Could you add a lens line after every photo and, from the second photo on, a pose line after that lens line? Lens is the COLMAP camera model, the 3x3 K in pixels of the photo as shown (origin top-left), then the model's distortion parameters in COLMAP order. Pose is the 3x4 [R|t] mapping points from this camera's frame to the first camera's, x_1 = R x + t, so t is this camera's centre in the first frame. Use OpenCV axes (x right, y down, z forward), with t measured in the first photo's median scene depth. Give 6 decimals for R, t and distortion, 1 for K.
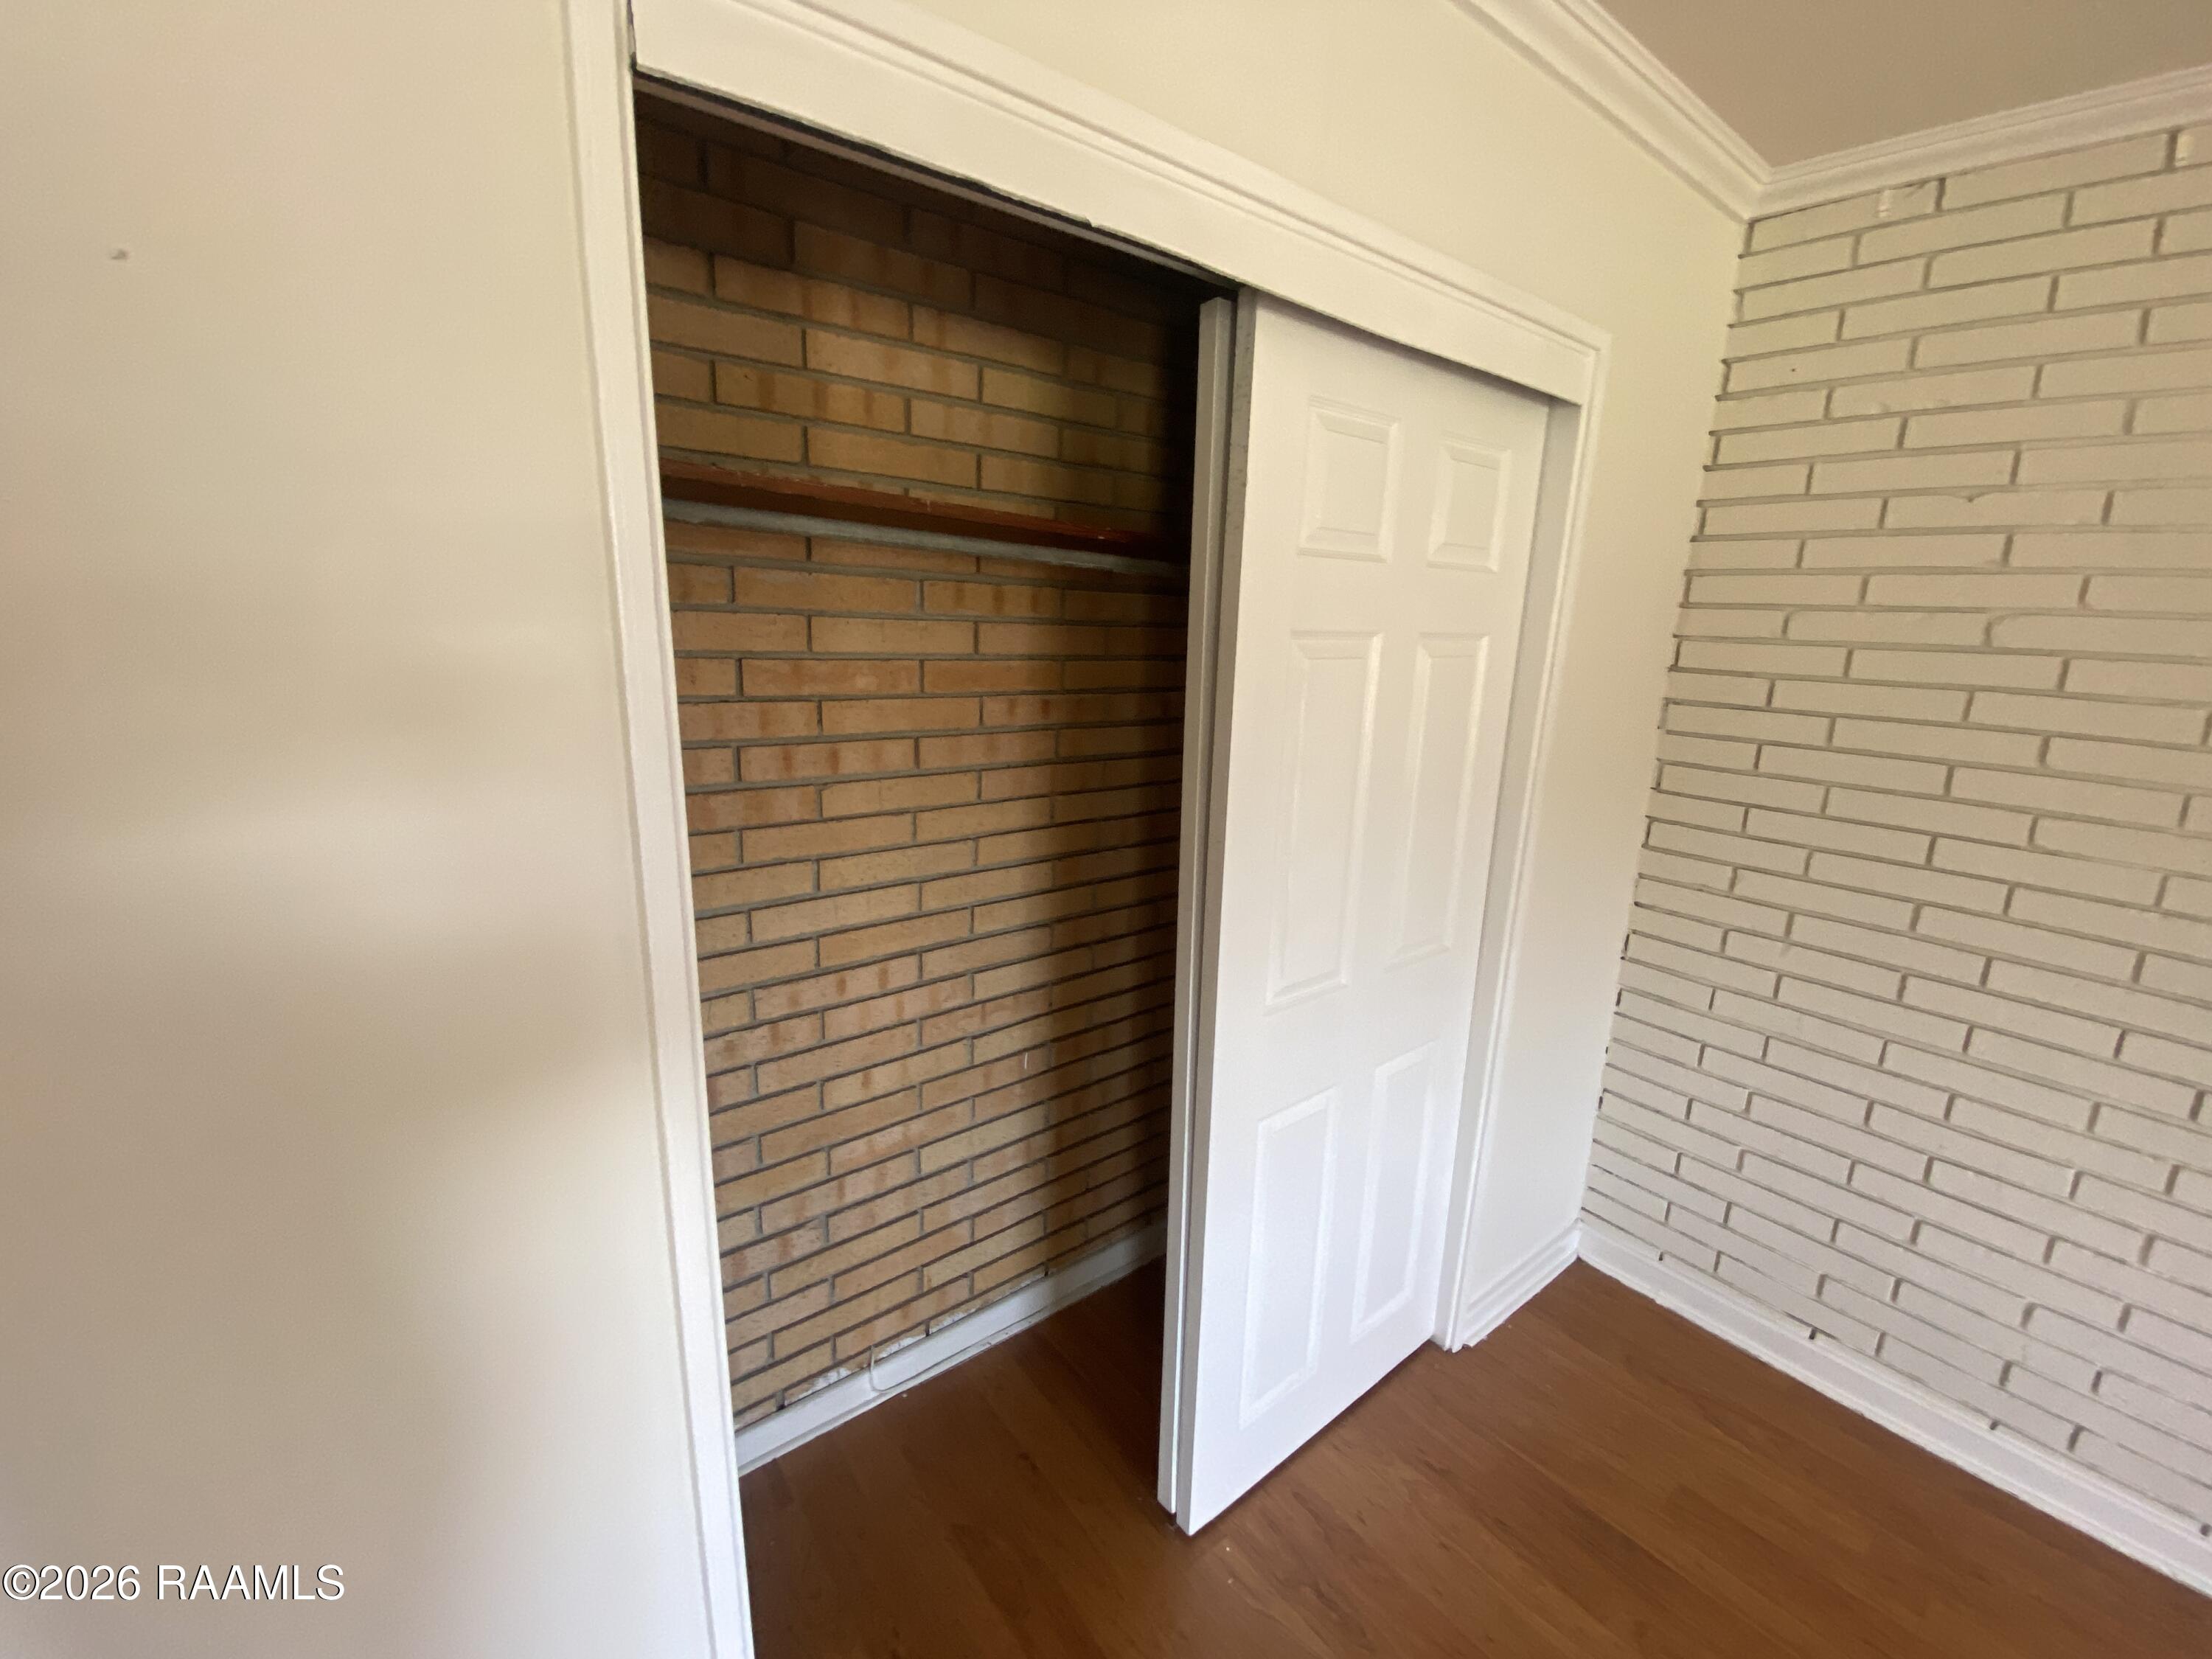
lens RADIAL K [[901.5, 0, 1093.2], [0, 901.5, 817.4], [0, 0, 1]] dist [-0.018025, -0.002046]
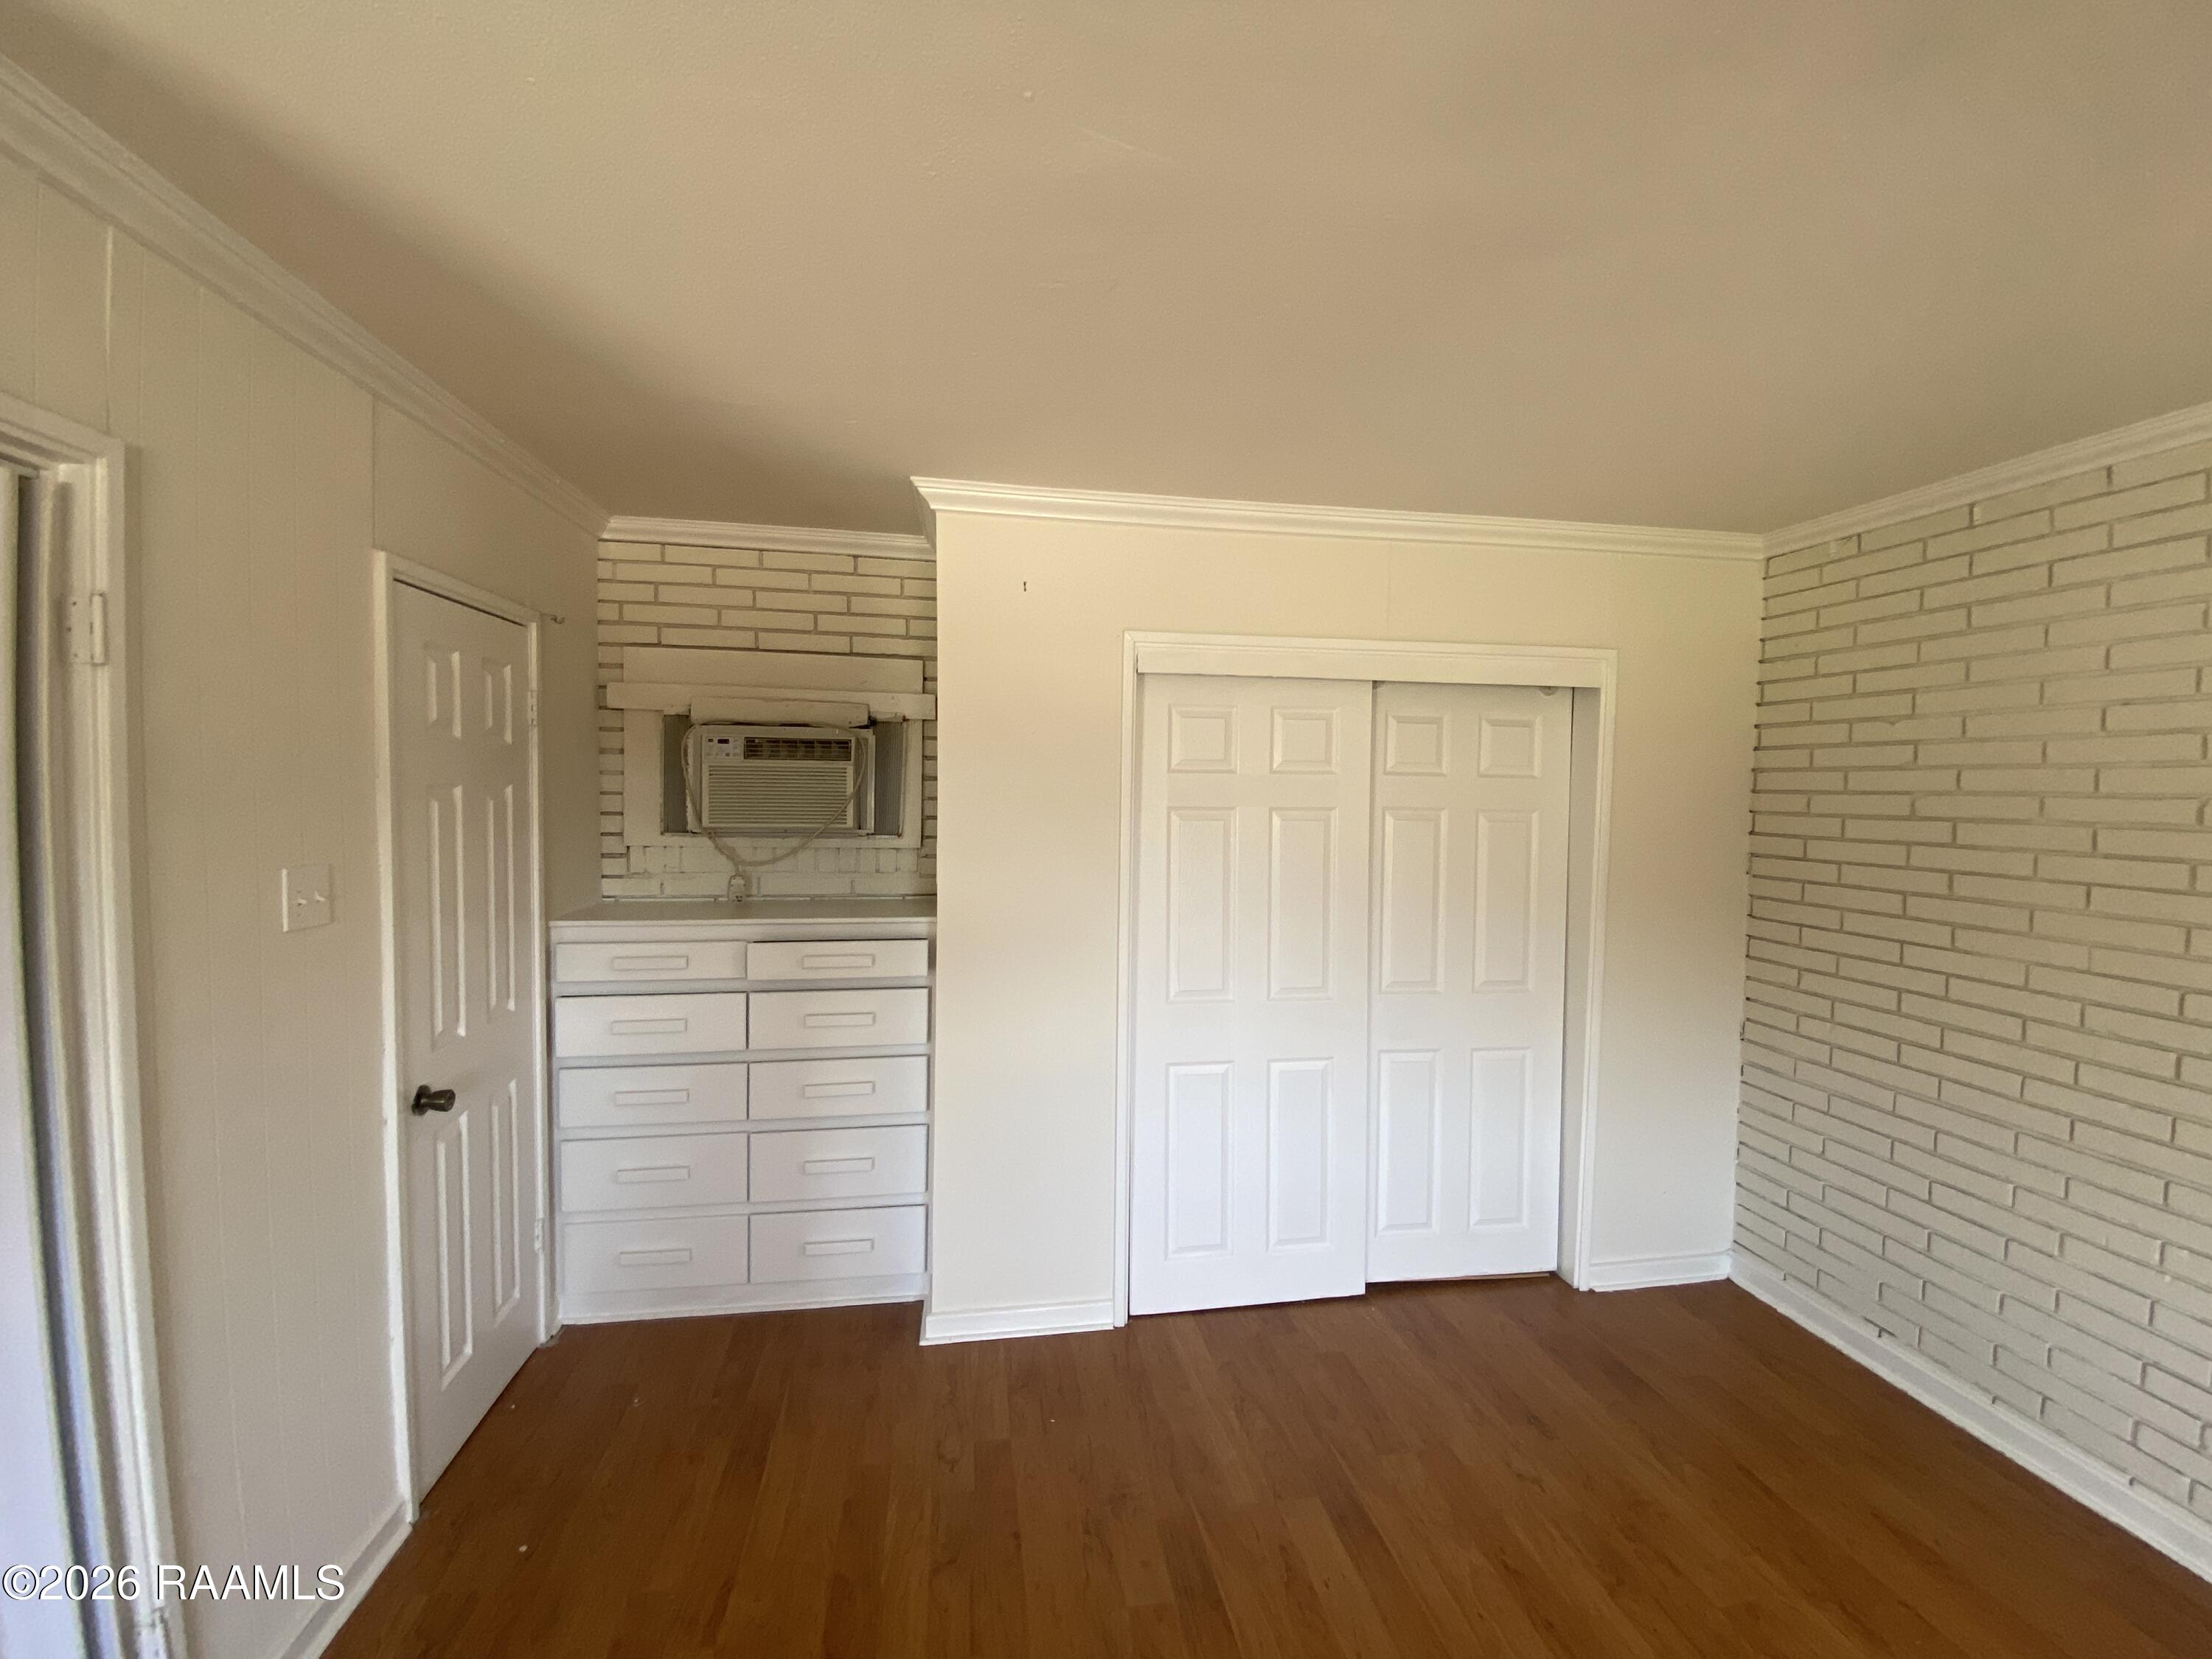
lens RADIAL K [[901.5, 0, 1095.3], [0, 901.5, 815.8], [0, 0, 1]] dist [-0.018025, -0.002046]
pose [[0.876287, 0.002841, -0.481781, 0.430826], [-0.100829, 0.978920, -0.177620, 0.187551], [0.471120, 0.204223, 0.858102, -0.831354]]
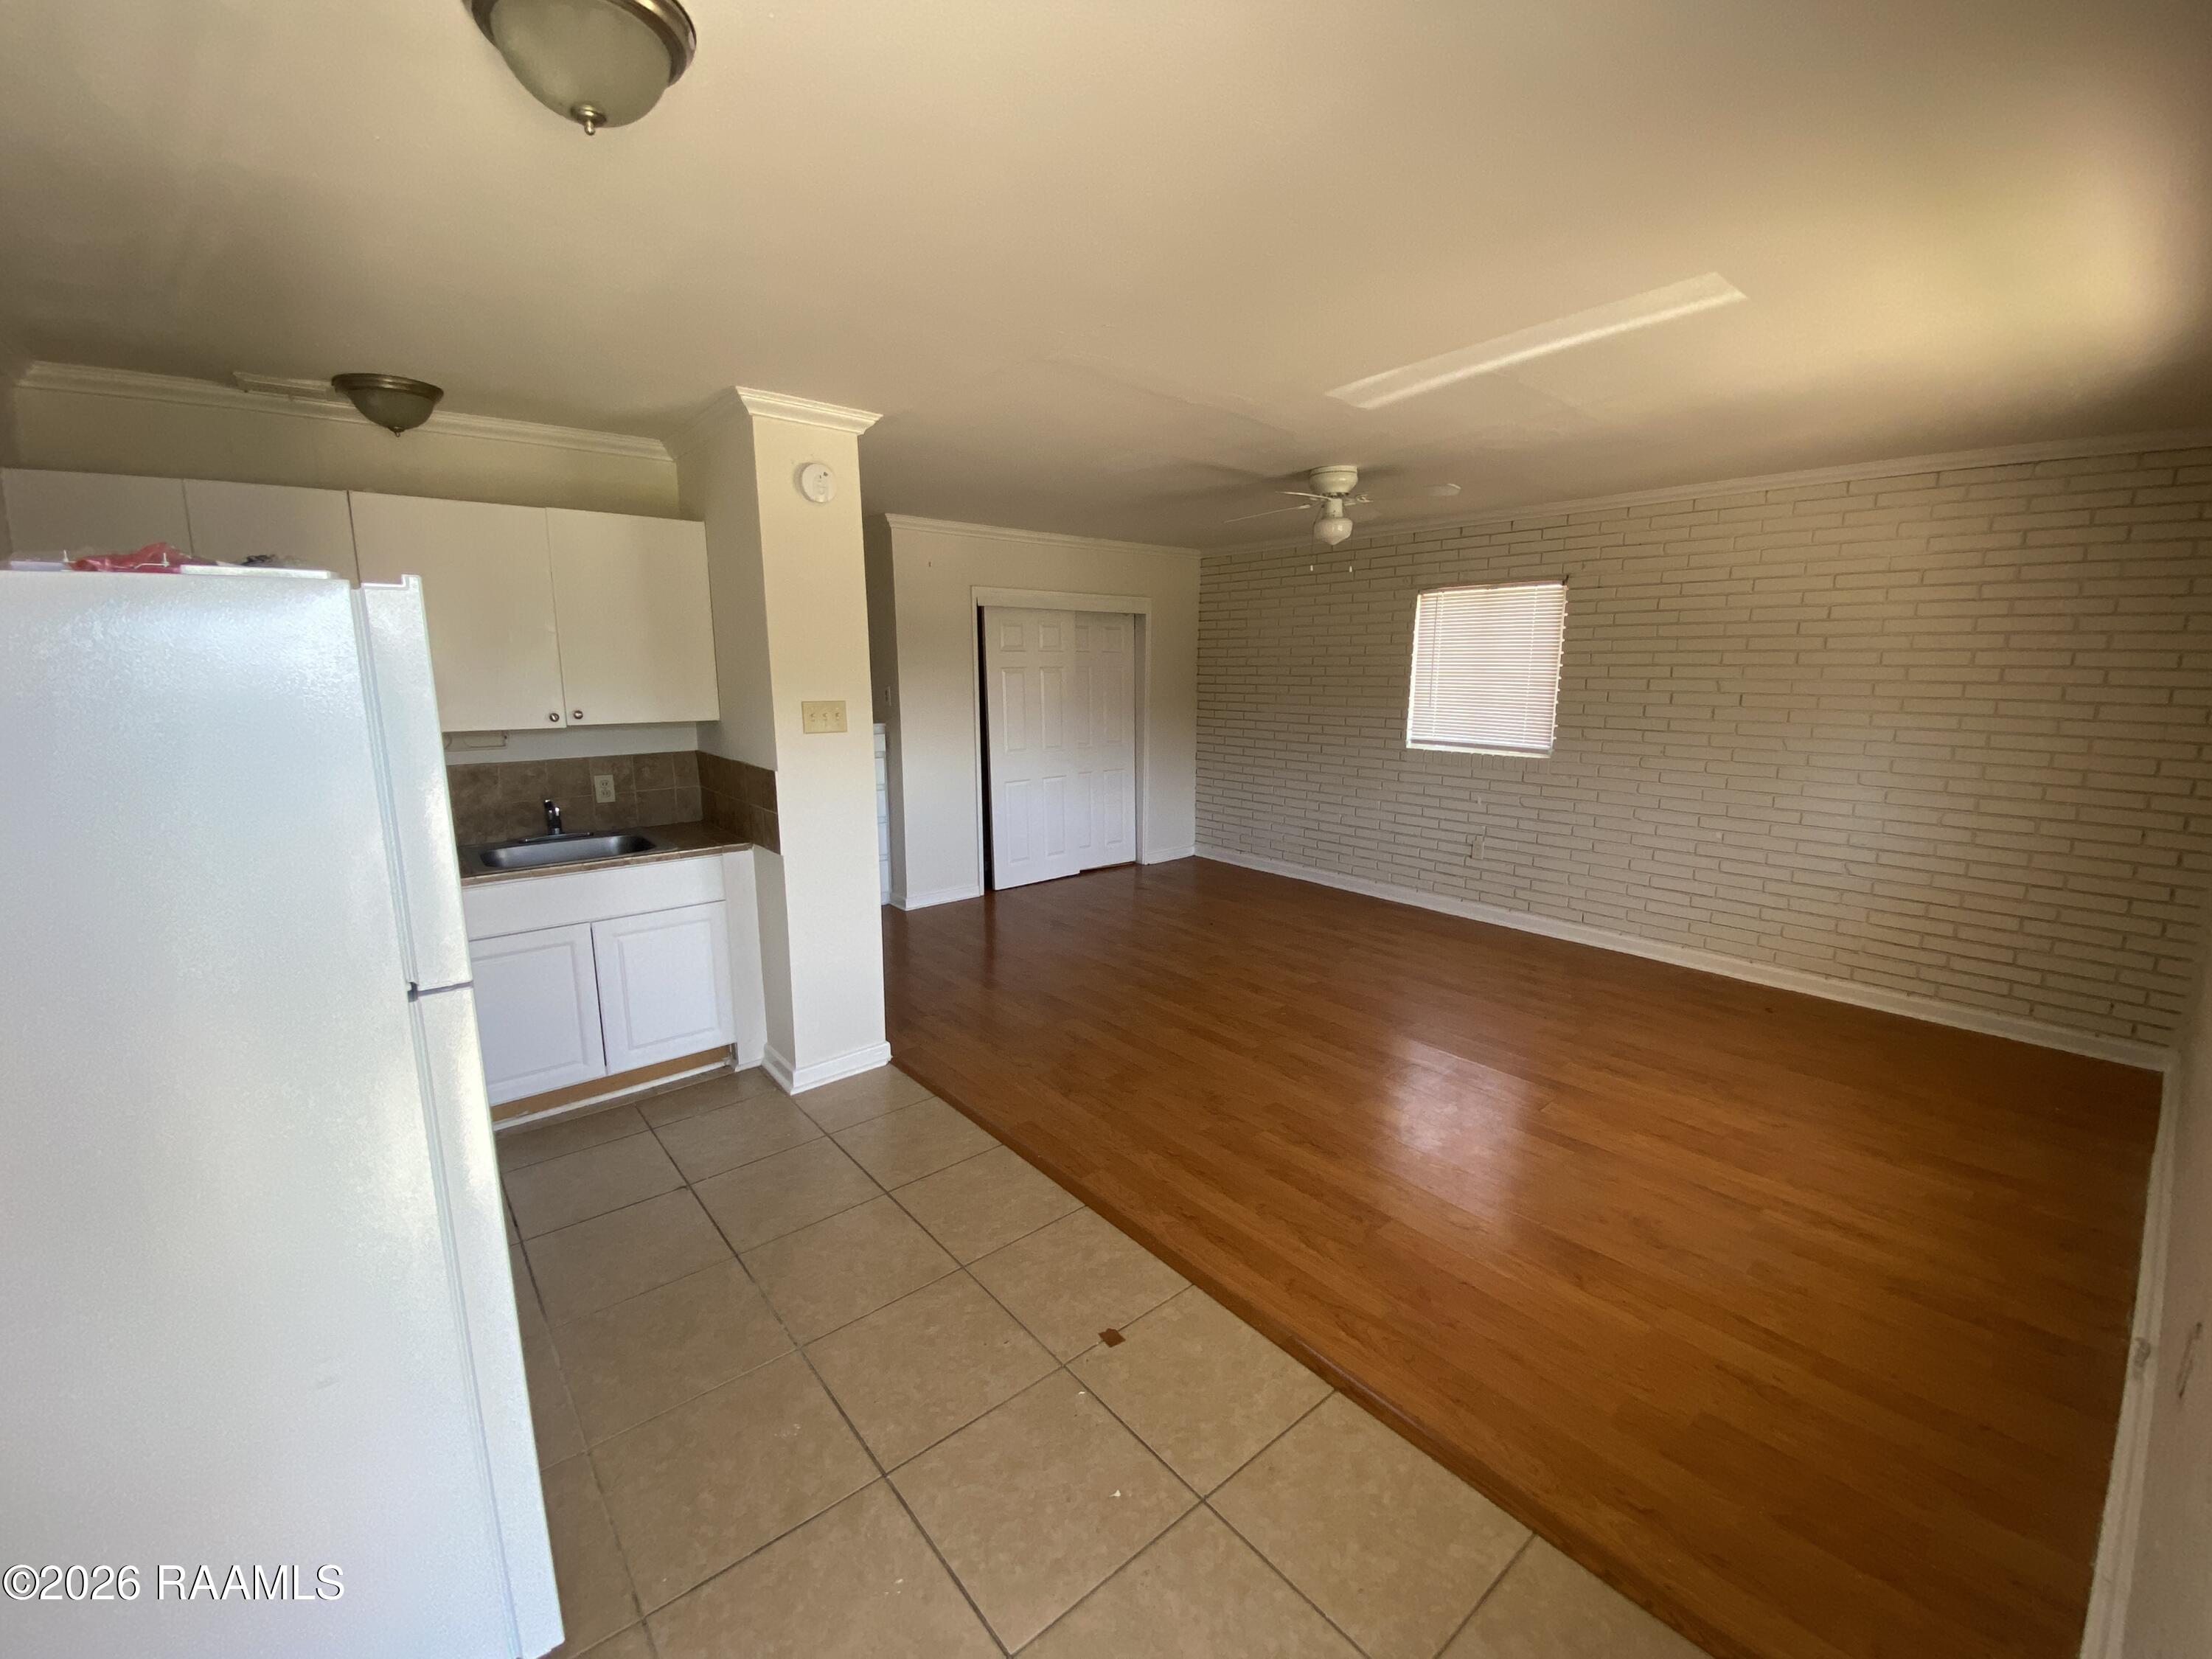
lens RADIAL K [[901.5, 0, 1100.7], [0, 901.5, 832.0], [0, 0, 1]] dist [-0.018025, -0.002046]
pose [[0.998744, -0.038281, 0.032319, 0.119252], [0.039550, 0.998434, -0.039569, 0.635533], [-0.030753, 0.040798, 0.998694, -2.760161]]
